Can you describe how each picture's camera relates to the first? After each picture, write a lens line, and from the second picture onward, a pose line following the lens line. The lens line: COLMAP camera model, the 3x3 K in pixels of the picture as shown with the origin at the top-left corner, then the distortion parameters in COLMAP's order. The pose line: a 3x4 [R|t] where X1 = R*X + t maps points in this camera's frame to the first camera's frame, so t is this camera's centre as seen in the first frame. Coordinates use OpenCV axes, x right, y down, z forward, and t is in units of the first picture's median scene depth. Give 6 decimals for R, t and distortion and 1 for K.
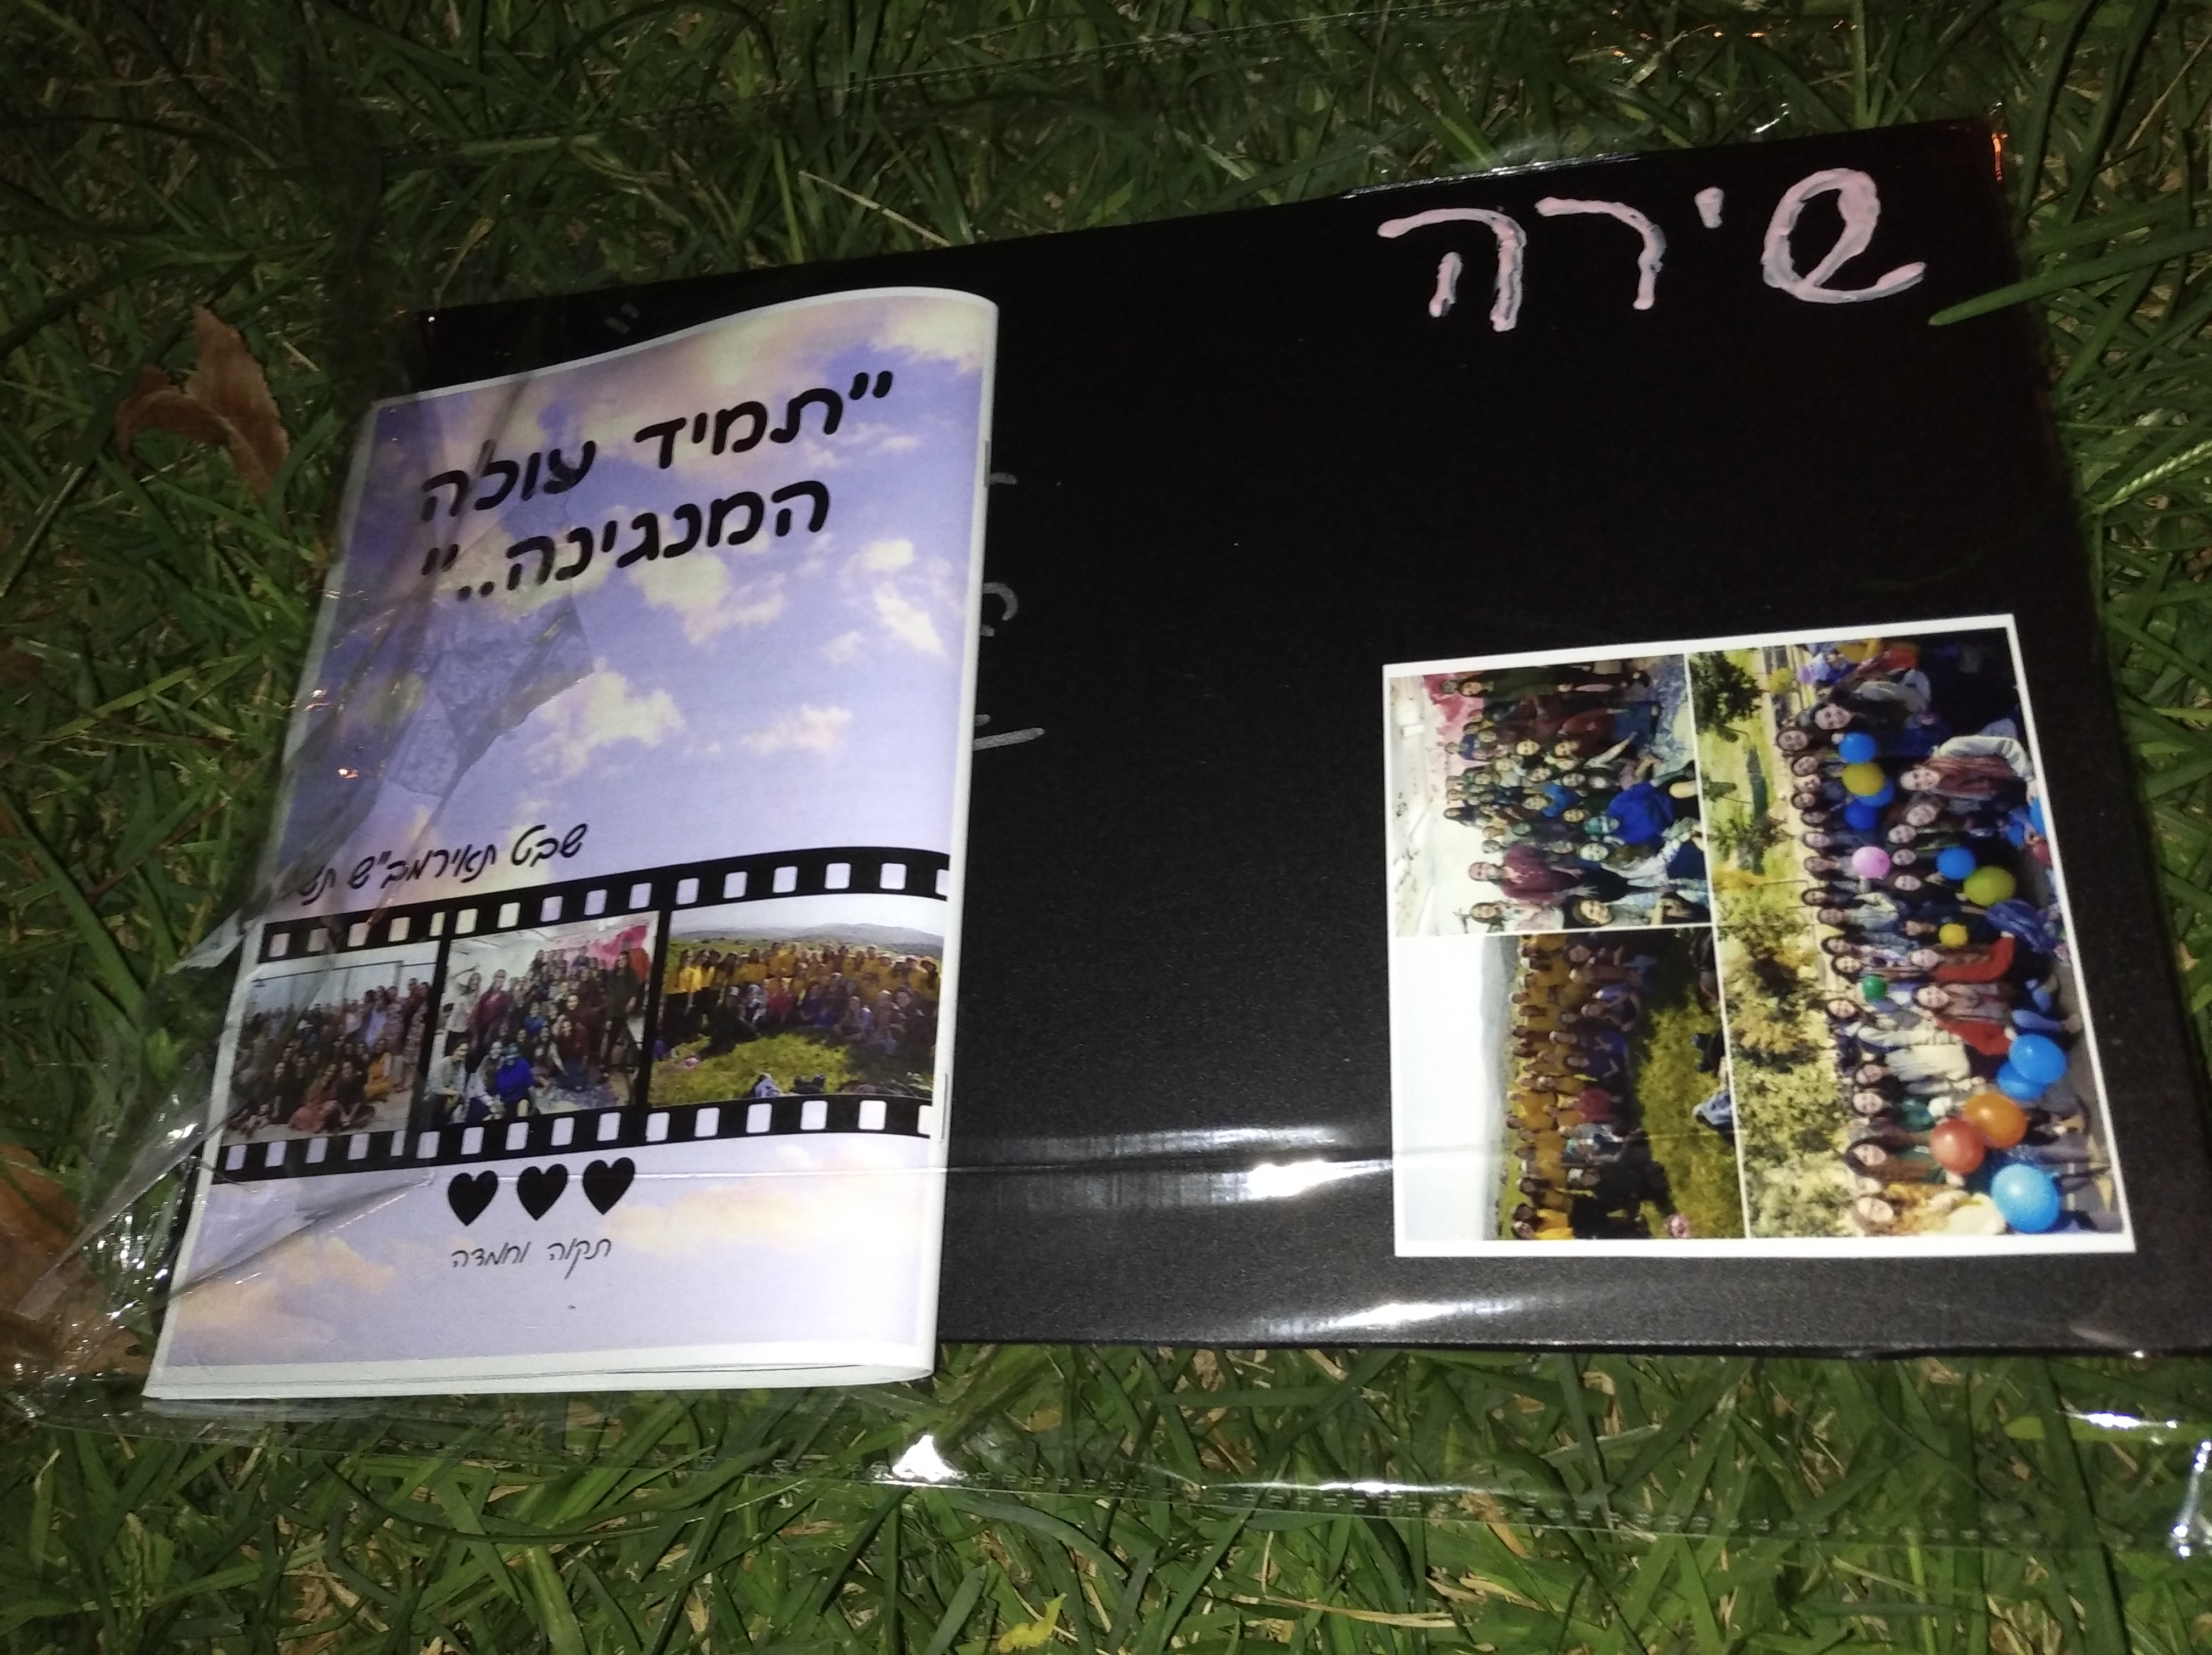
lens RADIAL K [[1764.4, 0, 1106.0], [0, 1764.4, 827.5], [0, 0, 1]] dist [0.051022, -0.103394]
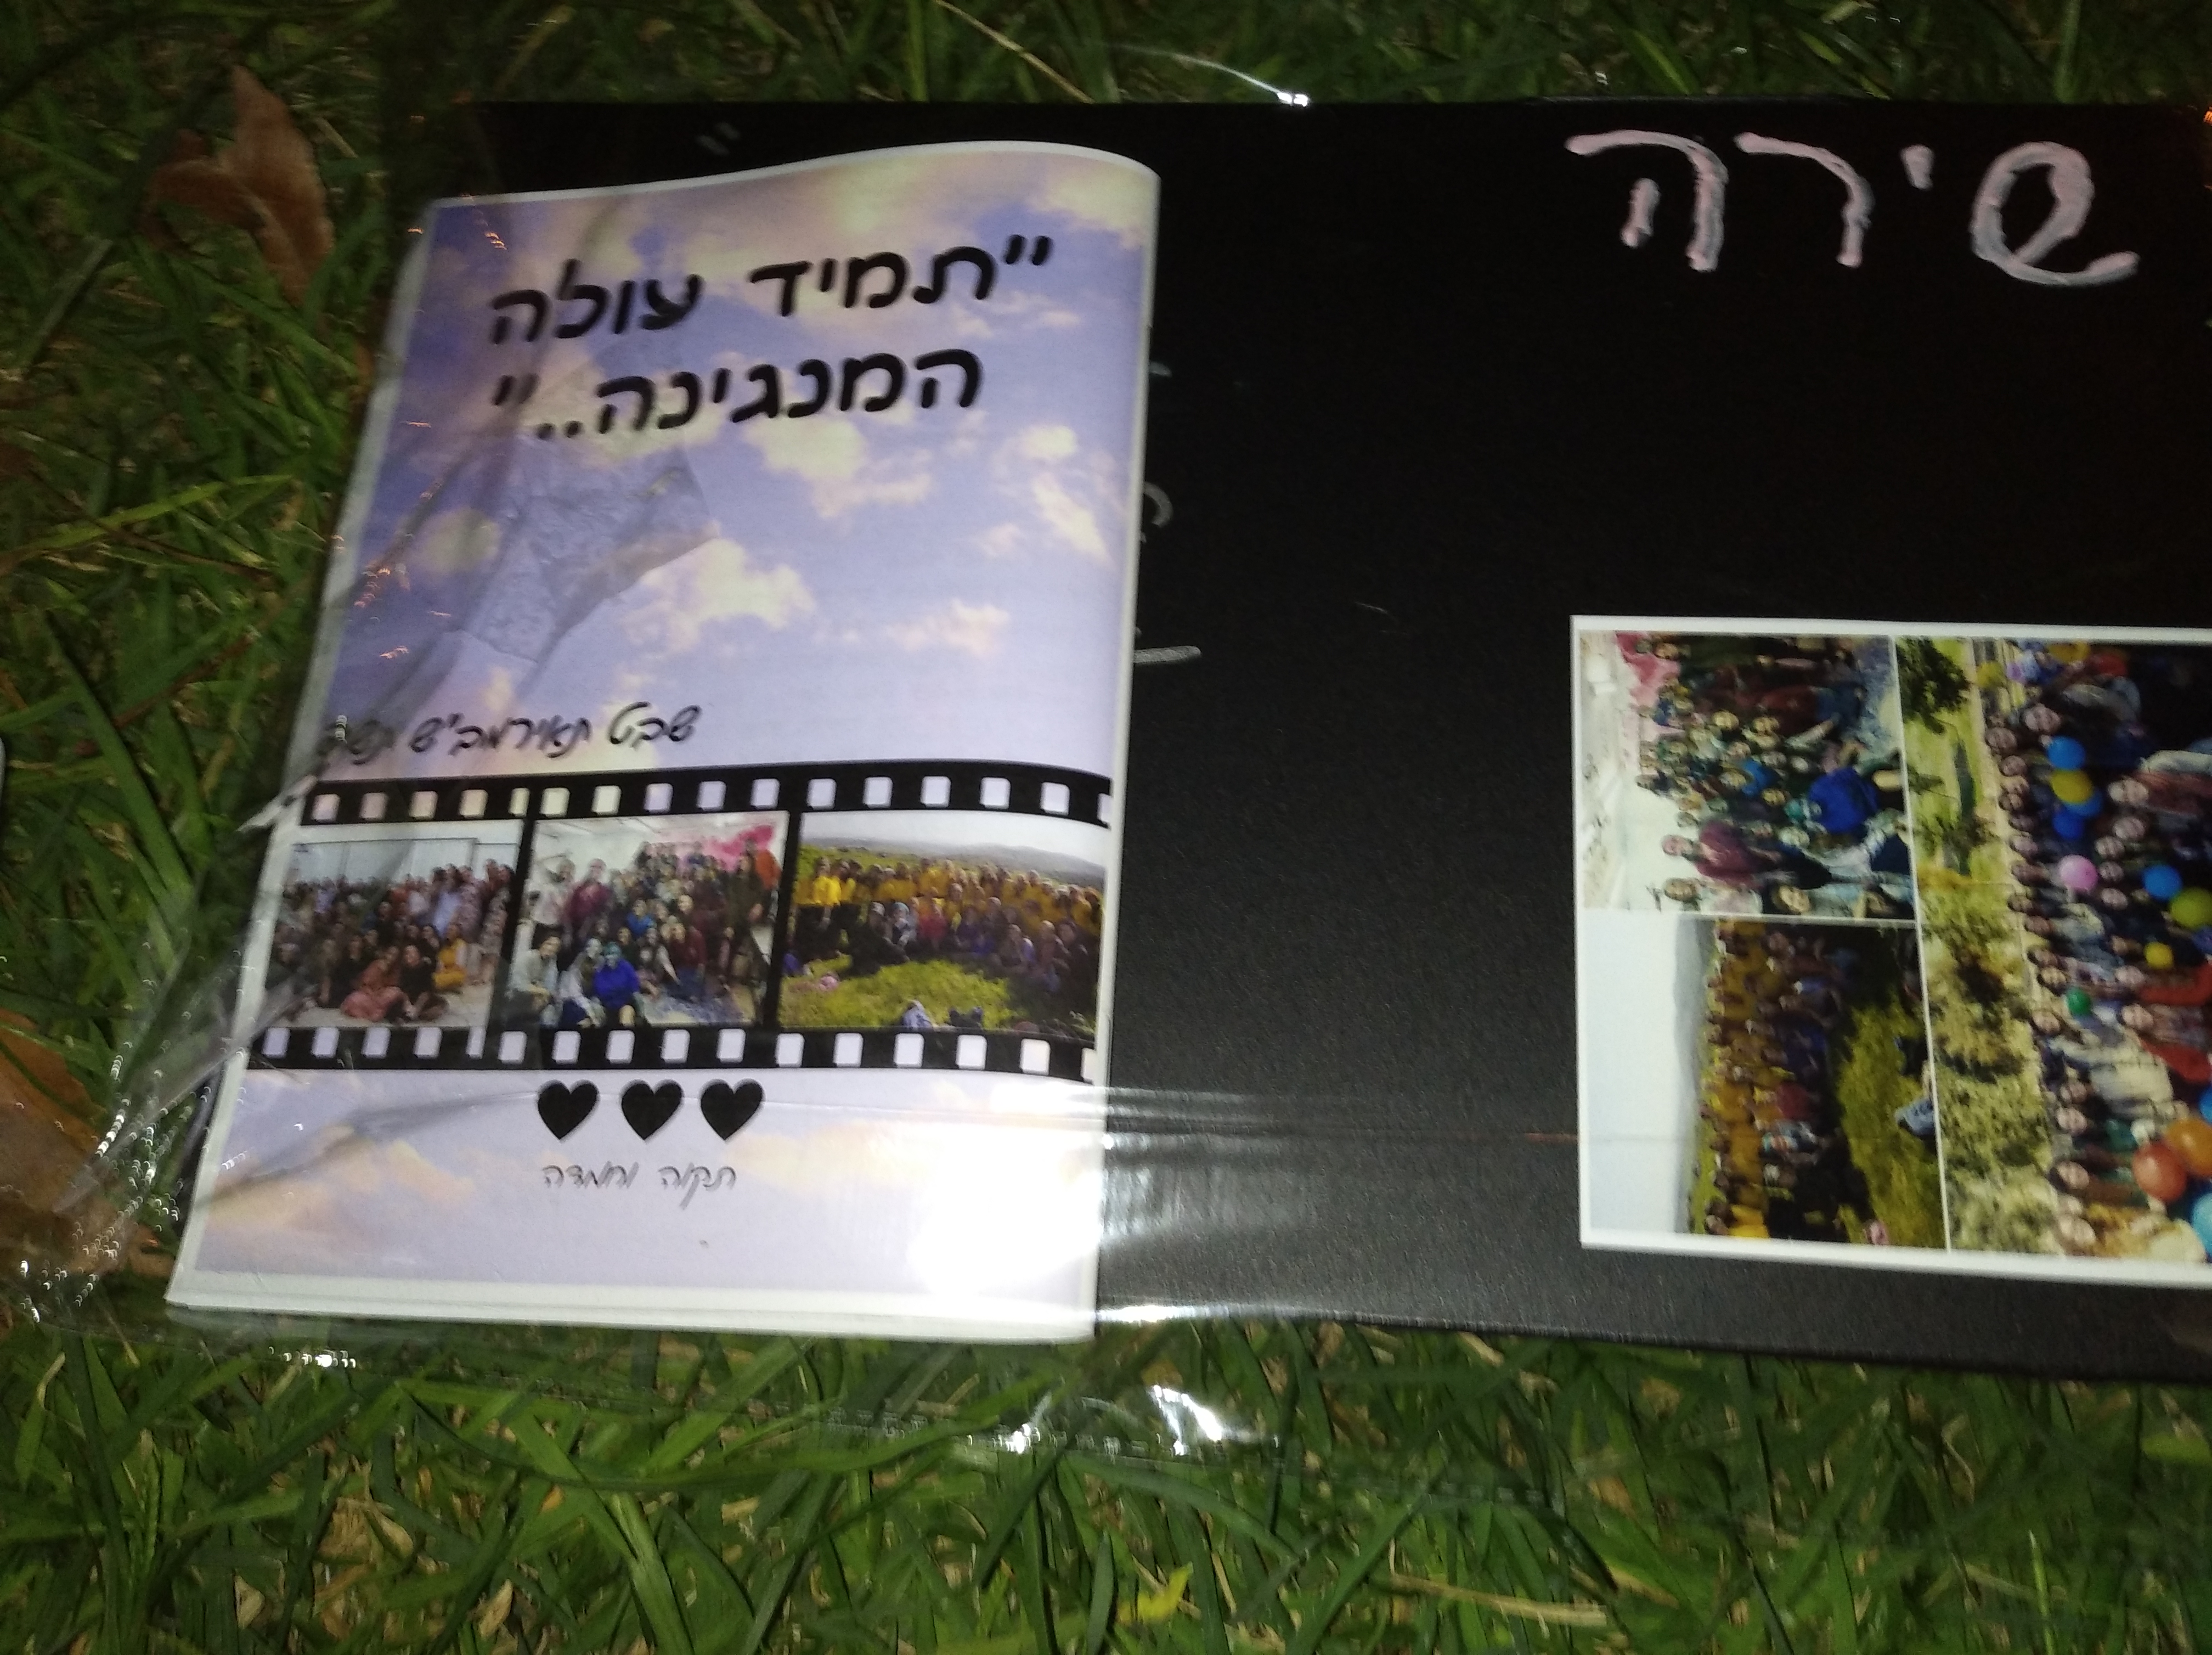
lens RADIAL K [[1764.4, 0, 1106.0], [0, 1764.4, 827.5], [0, 0, 1]] dist [0.051022, -0.103394]
pose [[0.990972, 0.083141, 0.105173, -0.191251], [-0.089958, 0.994025, 0.061817, -0.016576], [-0.099405, -0.070721, 0.992531, 0.079805]]
